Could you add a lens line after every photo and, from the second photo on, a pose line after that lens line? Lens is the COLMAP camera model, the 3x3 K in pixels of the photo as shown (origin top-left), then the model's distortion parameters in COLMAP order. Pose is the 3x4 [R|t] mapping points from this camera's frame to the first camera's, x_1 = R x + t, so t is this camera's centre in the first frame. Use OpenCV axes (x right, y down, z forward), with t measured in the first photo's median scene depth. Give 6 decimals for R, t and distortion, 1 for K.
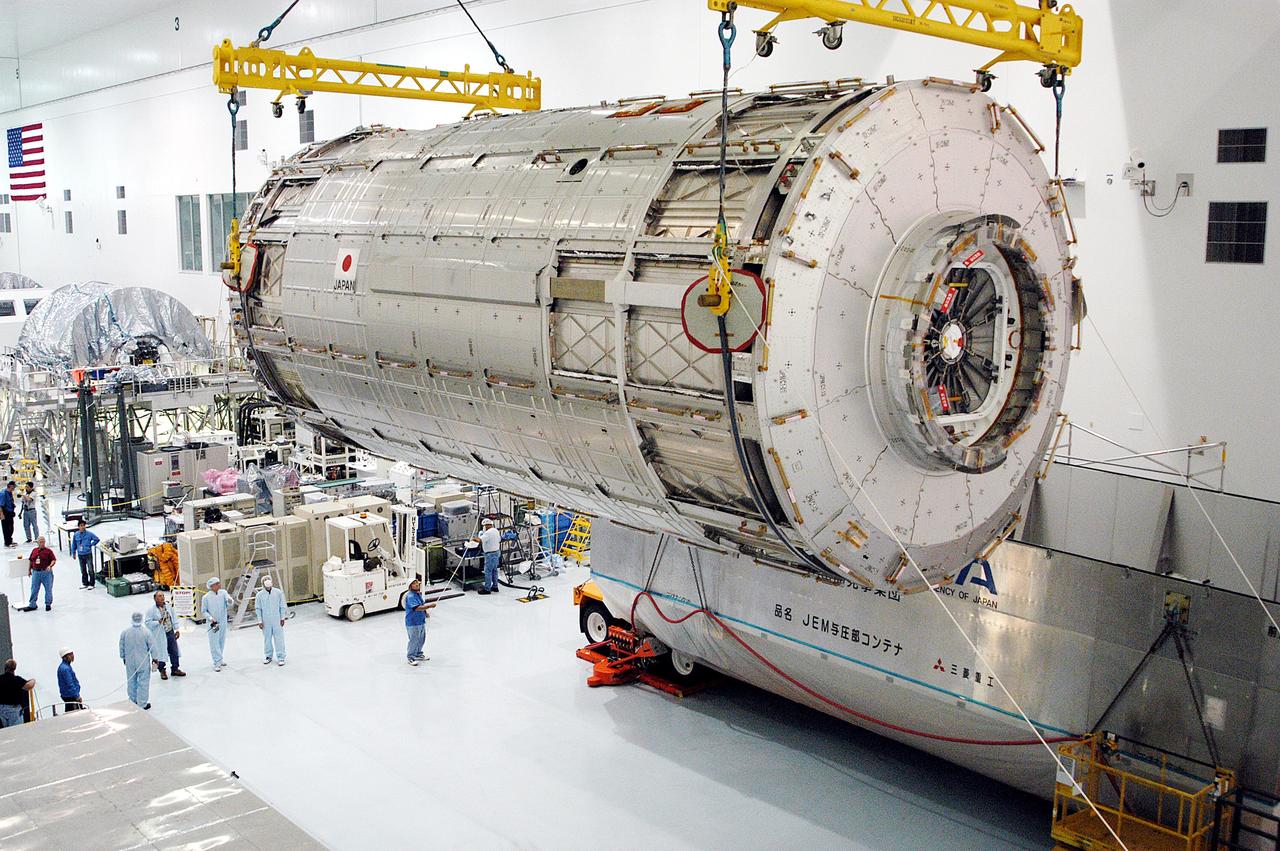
lens RADIAL K [[1345.7, 0, 637.7], [0, 1345.7, 436.3], [0, 0, 1]] dist [-0.092277, 0.000000]
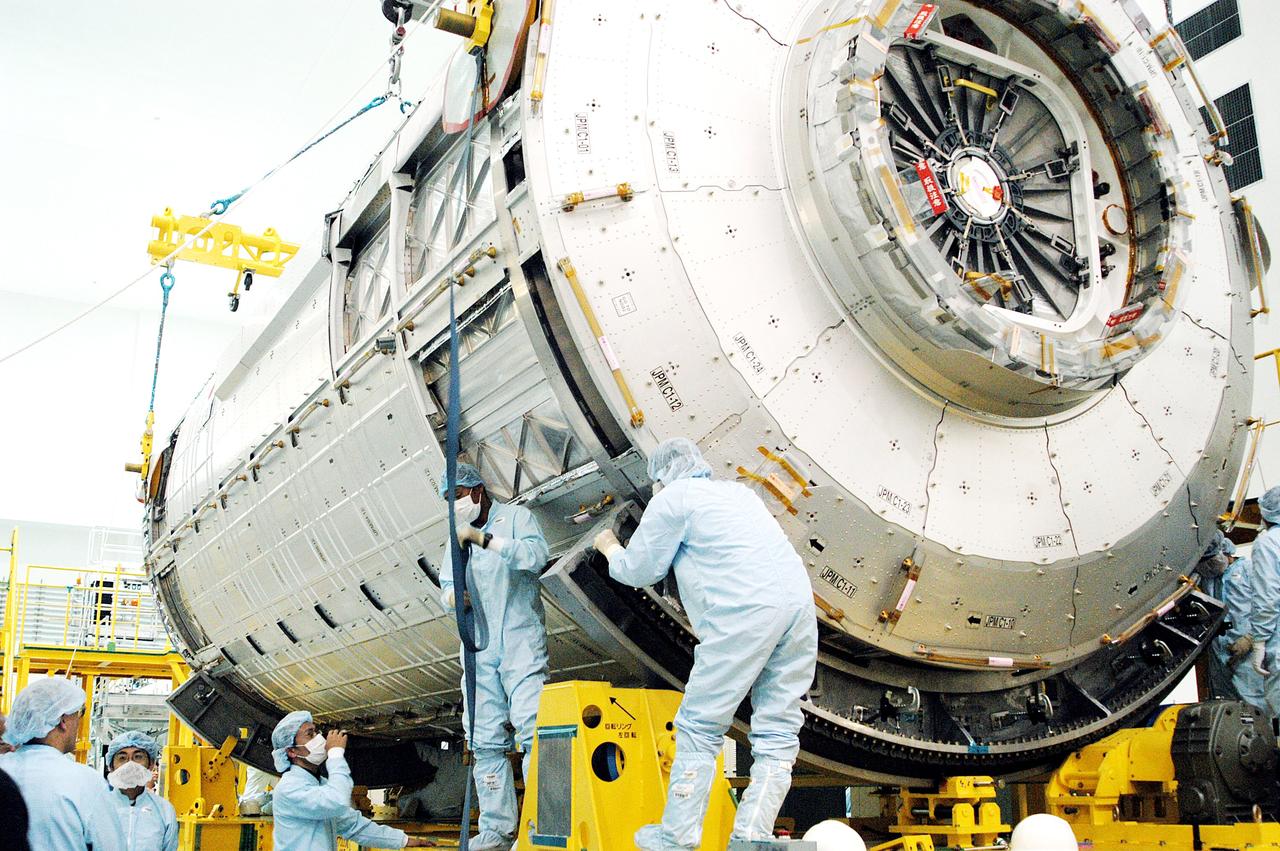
lens RADIAL K [[1324.7, 0, 644.8], [0, 1324.7, 425.9], [0, 0, 1]] dist [-0.082243, 0.000000]
pose [[0.979529, -0.064186, -0.190798, 0.194316], [-0.022144, 0.907698, -0.419040, 0.239933], [0.200083, 0.414687, 0.887694, 0.529756]]
